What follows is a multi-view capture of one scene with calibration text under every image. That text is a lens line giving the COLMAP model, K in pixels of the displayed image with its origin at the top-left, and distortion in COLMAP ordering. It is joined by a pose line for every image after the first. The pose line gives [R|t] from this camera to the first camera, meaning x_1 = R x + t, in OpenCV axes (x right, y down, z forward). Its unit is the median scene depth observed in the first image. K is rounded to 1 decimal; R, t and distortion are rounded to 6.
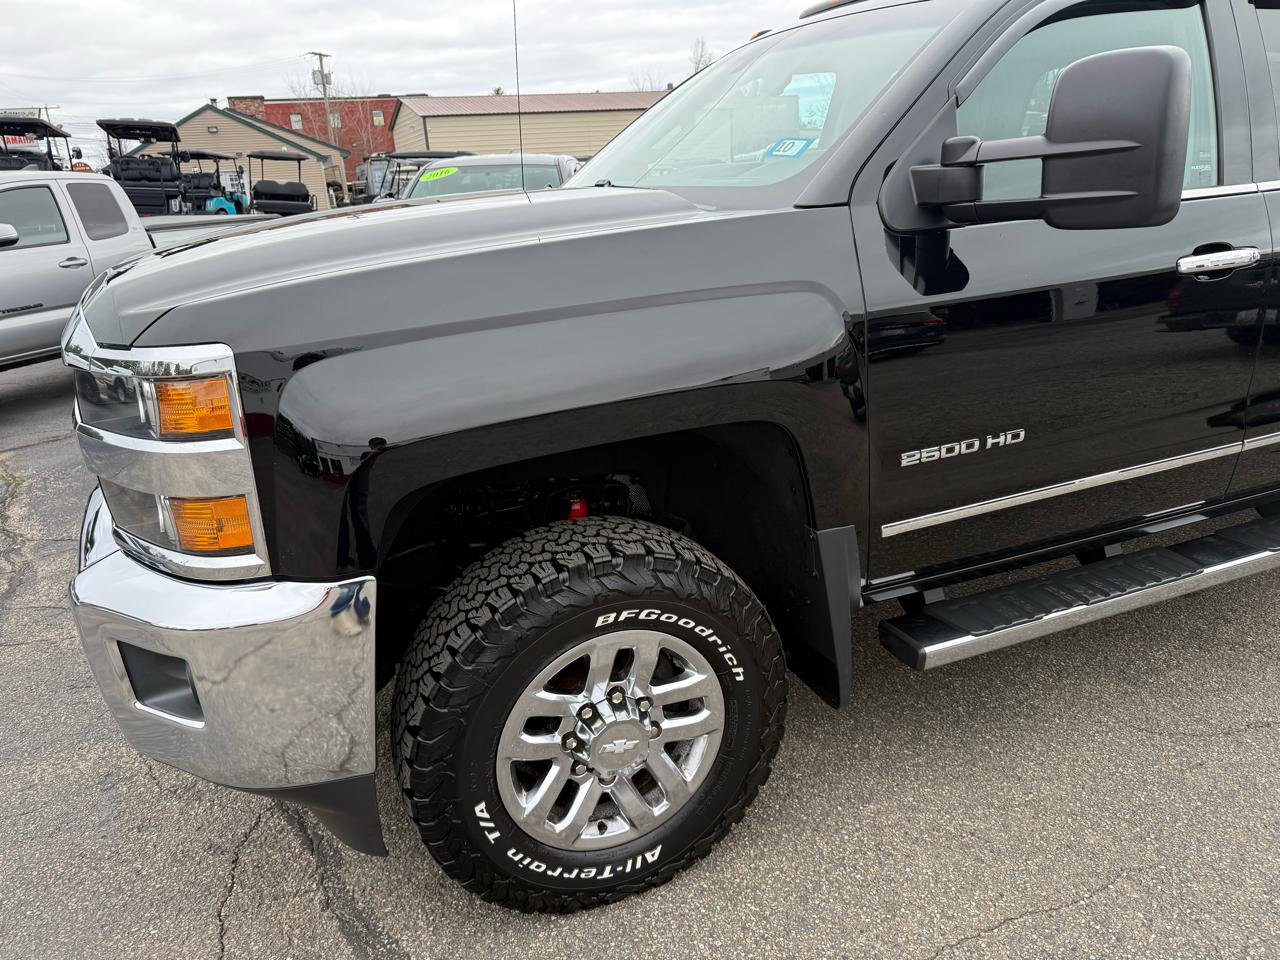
lens RADIAL K [[872.2, 0, 636.1], [0, 872.2, 472.2], [0, 0, 1]] dist [0.169120, -0.226126]
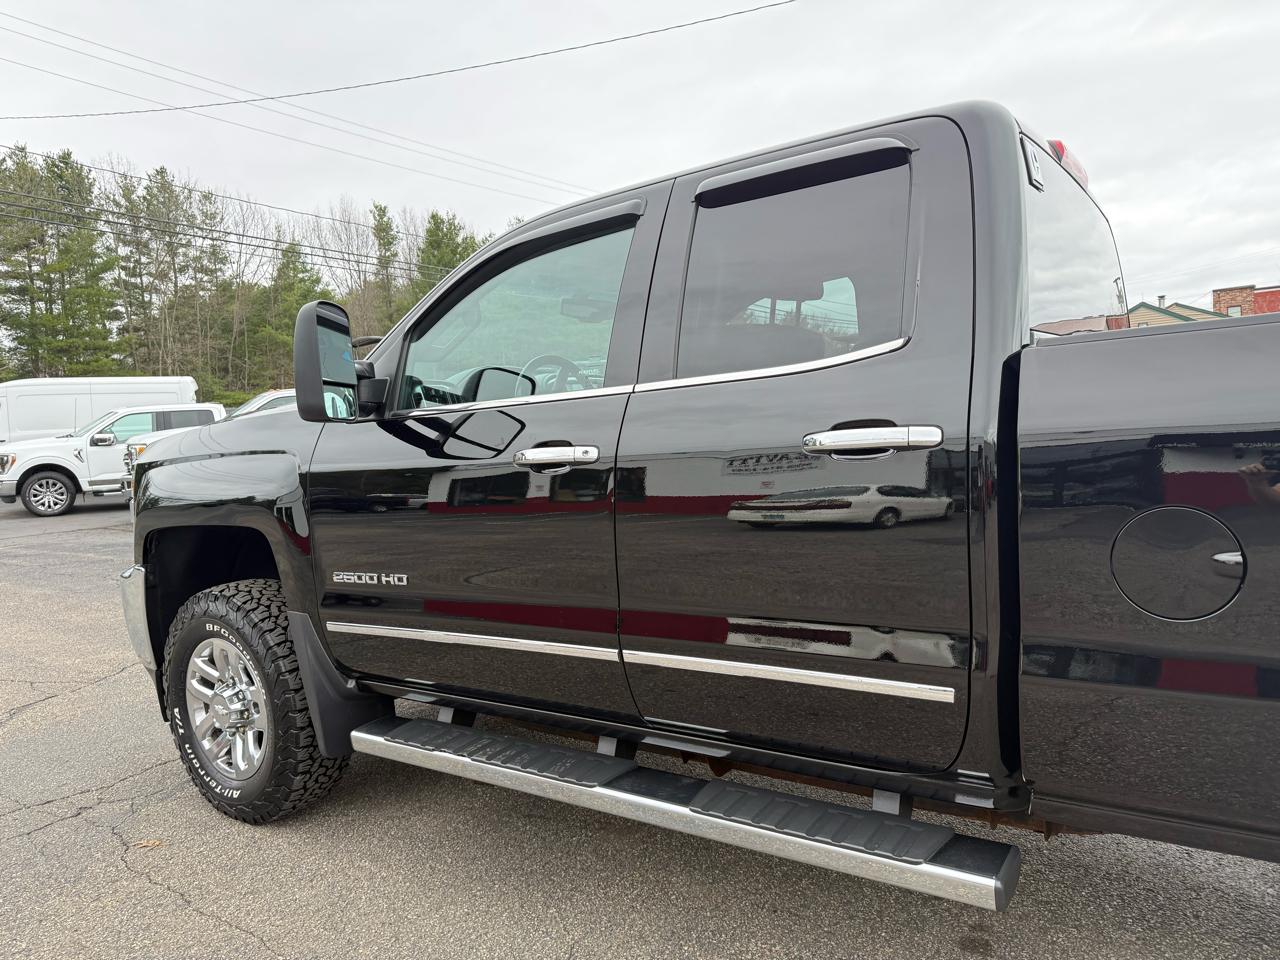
lens RADIAL K [[895.6, 0, 640.0], [0, 895.6, 480.0], [0, 0, 1]] dist [0.043259, -0.042248]
pose [[0.545603, 0.070308, -0.835089, 1.824377], [-0.235628, 0.969146, -0.072352, -0.180936], [0.804237, 0.236246, 0.545336, 0.593795]]
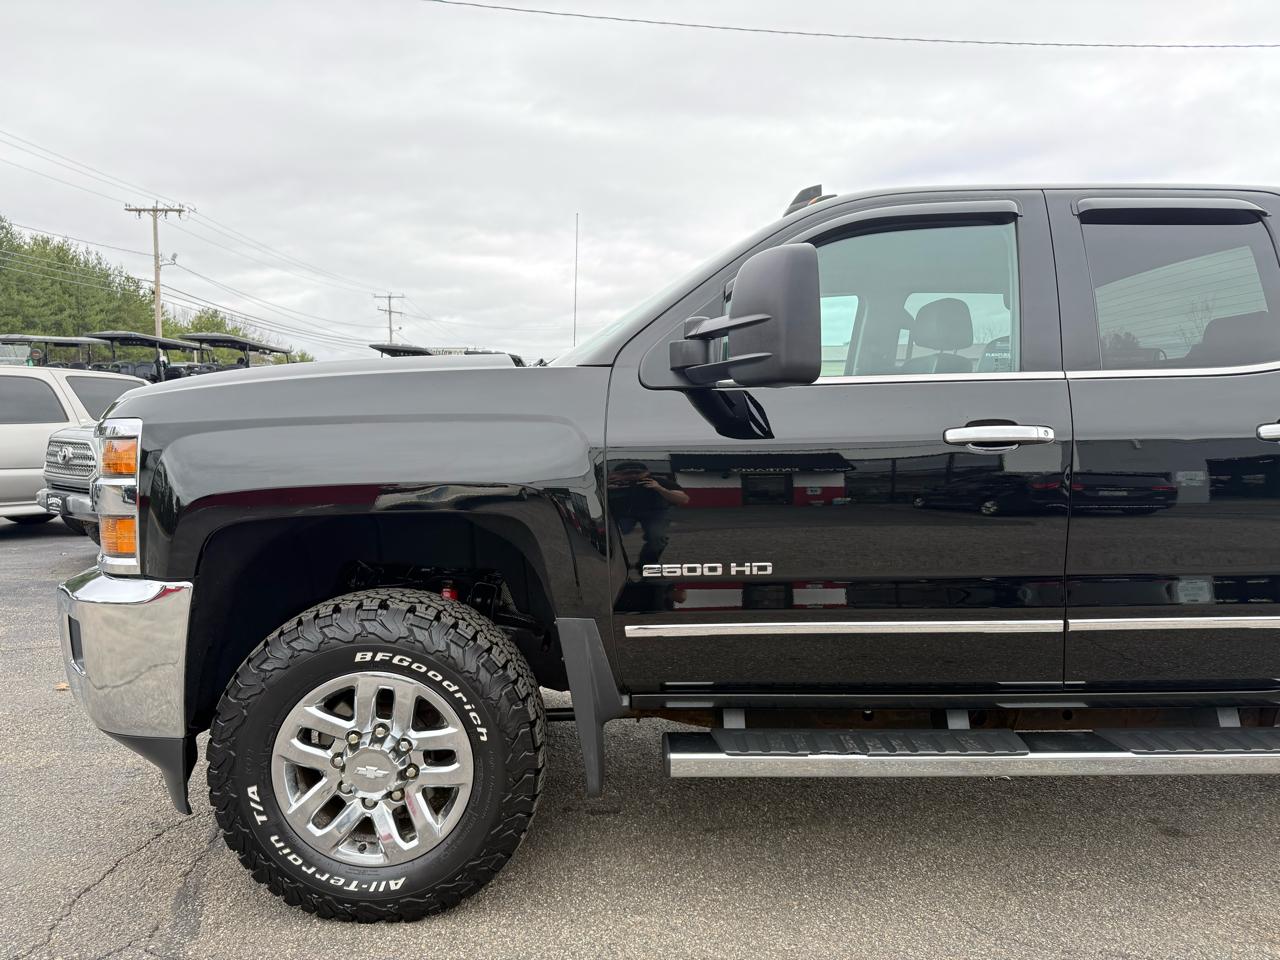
lens RADIAL K [[889.7, 0, 639.8], [0, 889.7, 477.3], [0, 0, 1]] dist [0.076137, -0.090777]
pose [[0.934356, 0.070006, -0.349397, 0.729499], [-0.156058, 0.961873, -0.224605, 0.139039], [0.320351, 0.264387, 0.909656, -0.119931]]
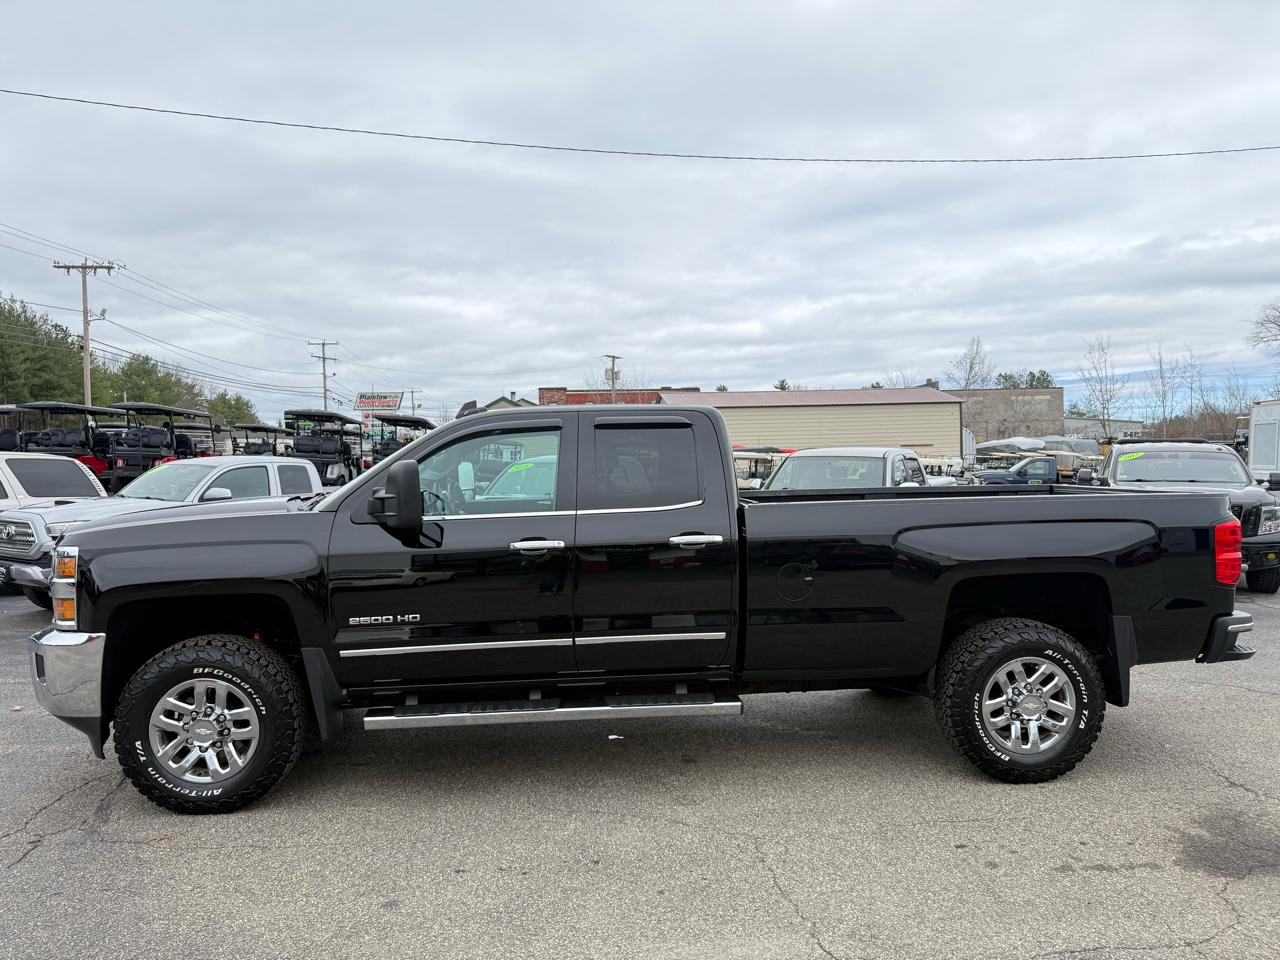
lens RADIAL K [[895.6, 0, 640.0], [0, 895.6, 480.0], [0, 0, 1]] dist [0.043259, -0.042248]
pose [[0.954454, 0.041151, -0.295508, 1.726999], [-0.124654, 0.954856, -0.269651, 0.175241], [0.271071, 0.294206, 0.916495, -1.038695]]
